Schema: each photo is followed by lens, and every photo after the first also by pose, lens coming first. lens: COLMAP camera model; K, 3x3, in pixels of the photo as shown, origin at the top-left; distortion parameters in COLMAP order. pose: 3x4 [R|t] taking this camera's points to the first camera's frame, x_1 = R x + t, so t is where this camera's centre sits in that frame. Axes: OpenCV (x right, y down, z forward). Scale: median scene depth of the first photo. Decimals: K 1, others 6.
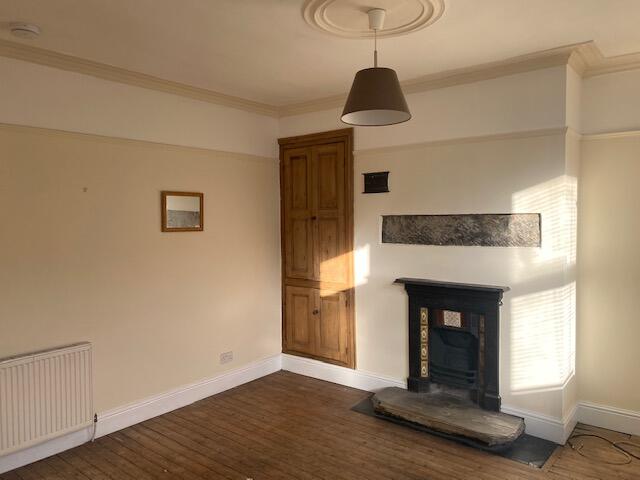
lens RADIAL K [[482.3, 0, 320.7], [0, 482.3, 235.6], [0, 0, 1]] dist [0.039544, -0.010865]
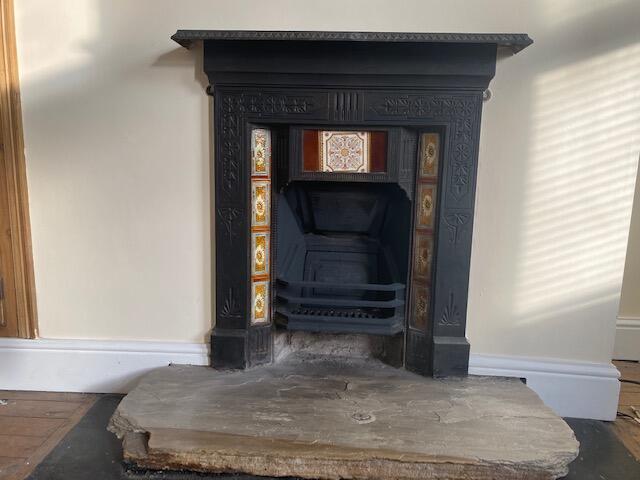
lens RADIAL K [[482.3, 0, 320.7], [0, 482.3, 235.6], [0, 0, 1]] dist [0.039544, -0.010865]
pose [[0.808098, -0.060557, 0.585927, 0.041680], [-0.009055, 0.993307, 0.115149, 0.184232], [-0.588979, -0.098357, 0.802141, 0.689065]]
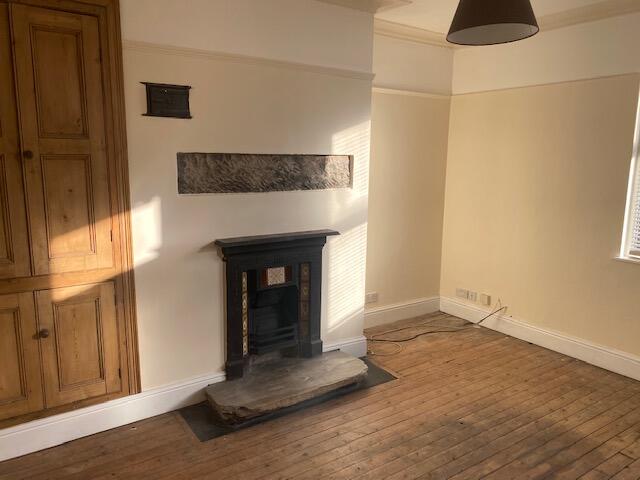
lens RADIAL K [[482.3, 0, 320.7], [0, 482.3, 235.6], [0, 0, 1]] dist [0.039544, -0.010865]
pose [[0.281162, -0.148230, 0.948143, -0.496719], [0.018691, 0.988657, 0.149022, -0.026854], [-0.959478, -0.024178, 0.280743, 0.655434]]
